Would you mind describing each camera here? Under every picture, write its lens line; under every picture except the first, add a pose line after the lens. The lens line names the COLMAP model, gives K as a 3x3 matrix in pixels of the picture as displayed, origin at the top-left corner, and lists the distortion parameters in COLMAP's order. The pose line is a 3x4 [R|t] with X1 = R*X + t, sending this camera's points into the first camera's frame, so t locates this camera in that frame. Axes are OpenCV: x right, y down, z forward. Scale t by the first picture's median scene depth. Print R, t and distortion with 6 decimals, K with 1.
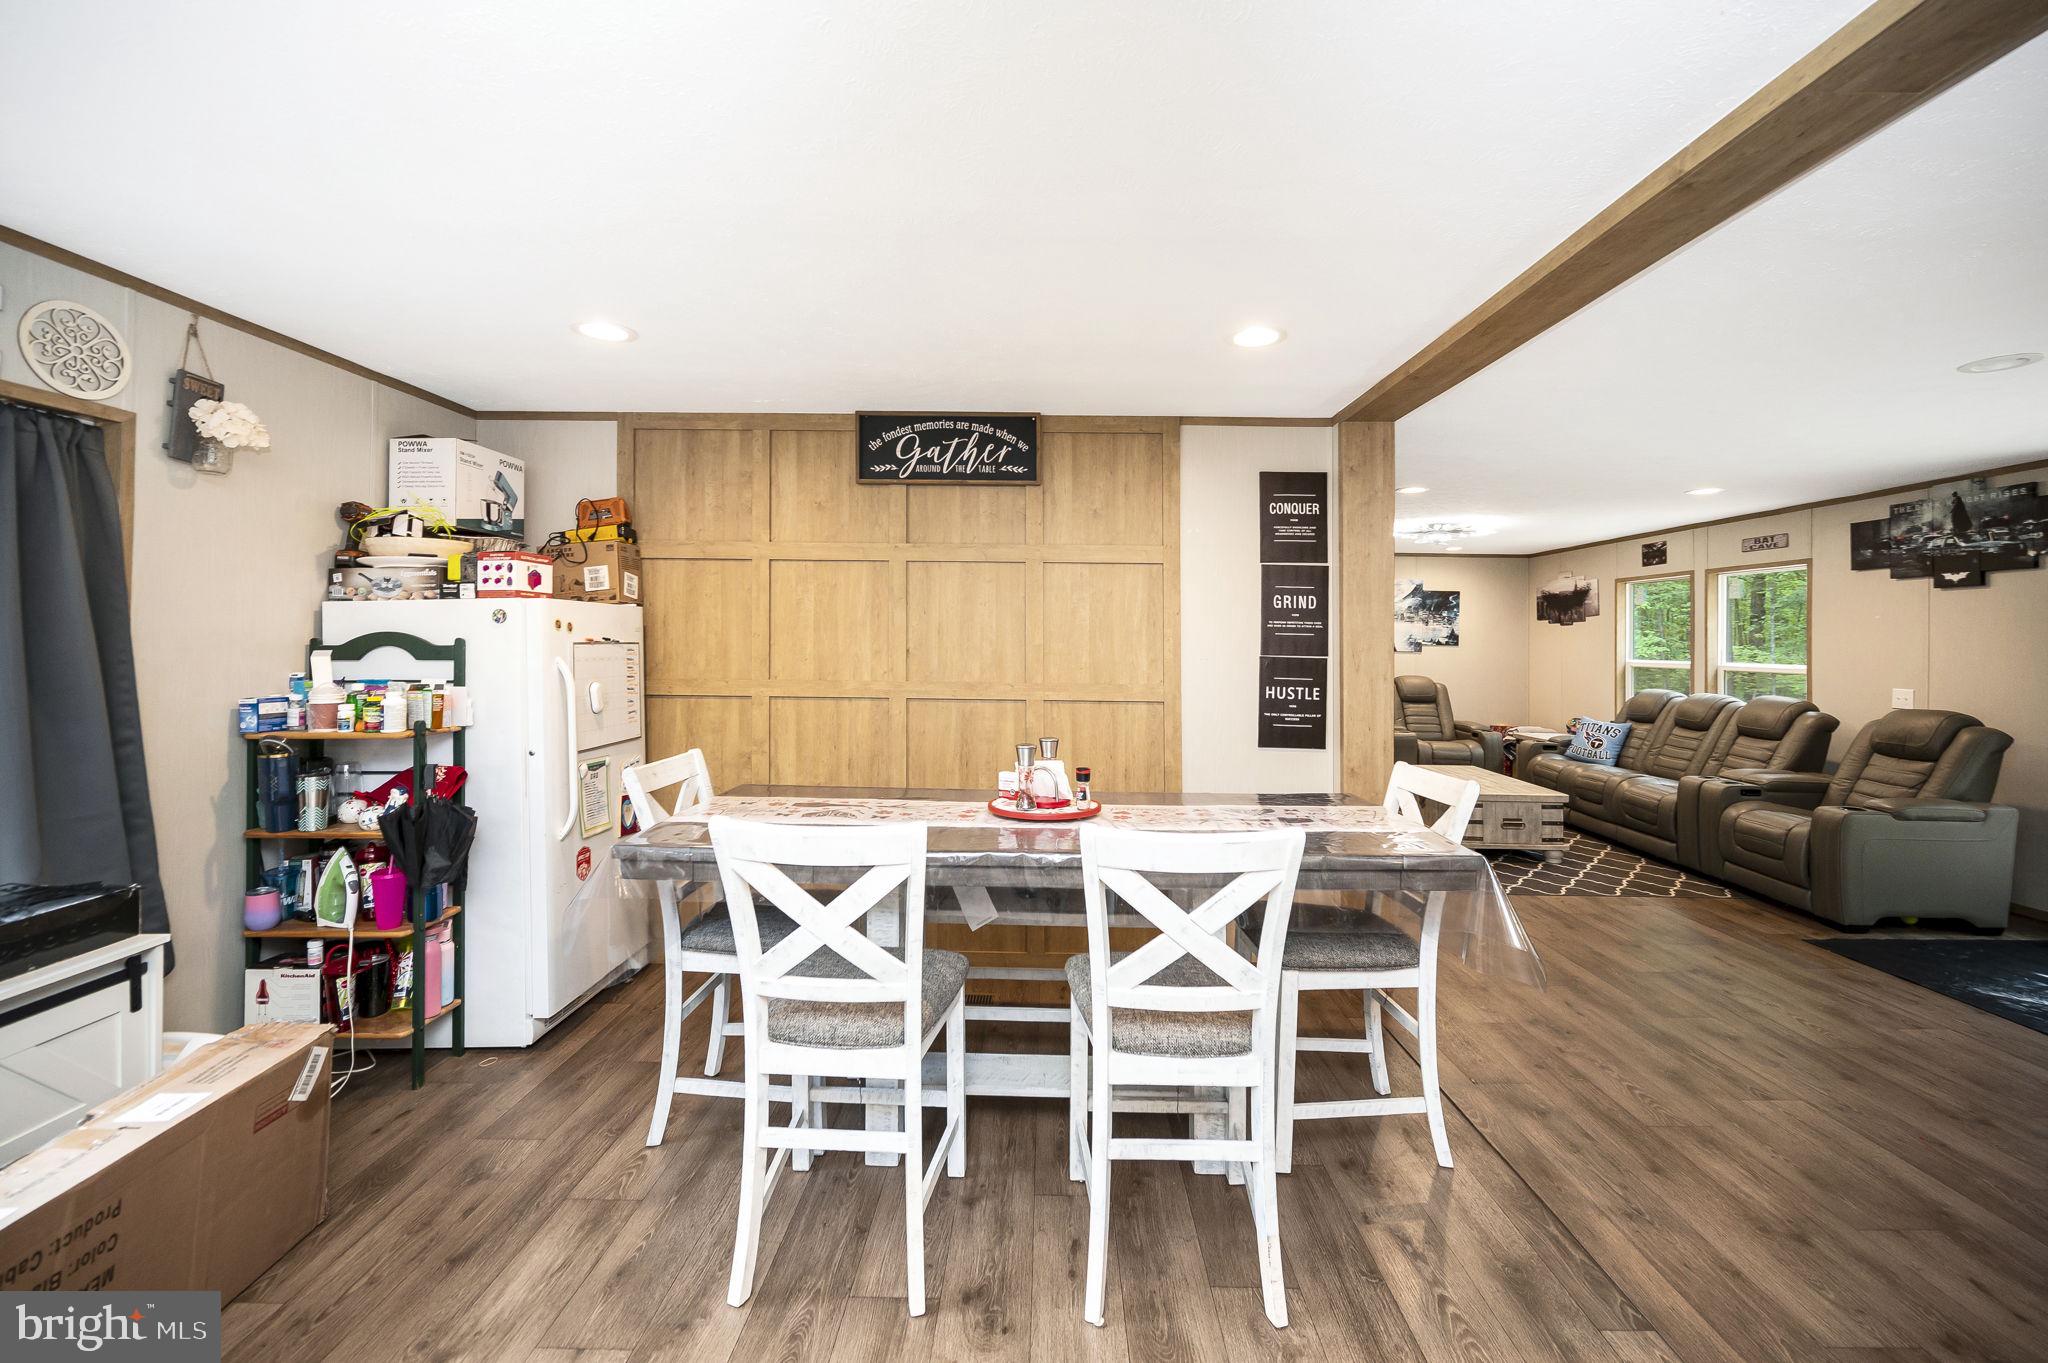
lens RADIAL K [[831.6, 0, 1025.7], [0, 831.6, 628.4], [0, 0, 1]] dist [0.004503, -0.000485]
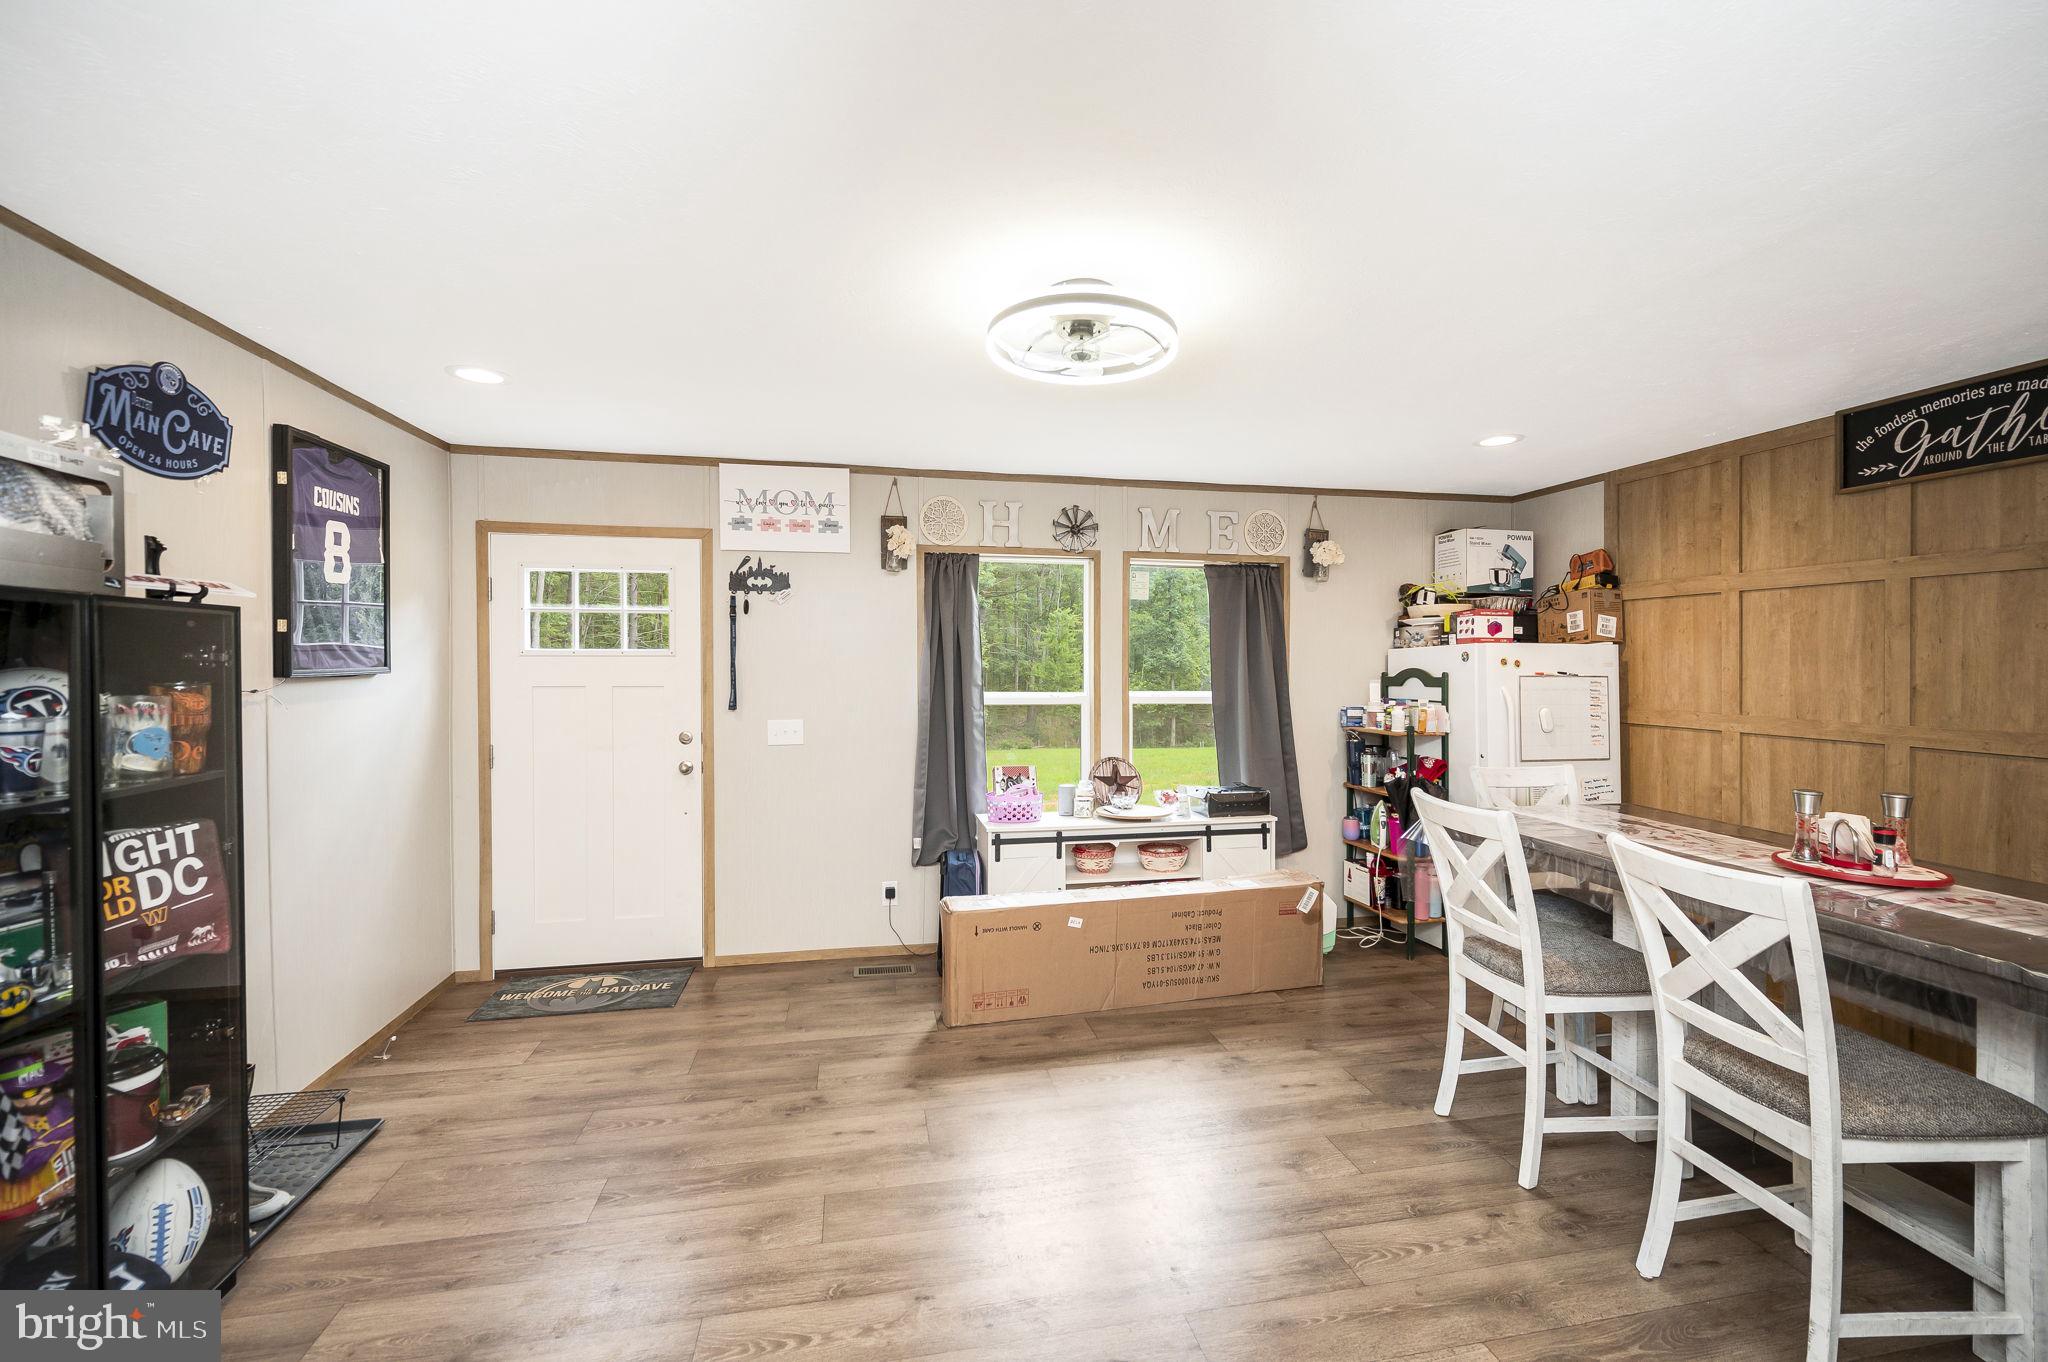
lens RADIAL K [[831.6, 0, 1027.0], [0, 831.6, 675.6], [0, 0, 1]] dist [0.004503, -0.000485]
pose [[0.217666, 0.005498, -0.976008, 0.468638], [0.011415, 0.999901, 0.008178, -0.002051], [0.975957, -0.012921, 0.217581, -0.020986]]
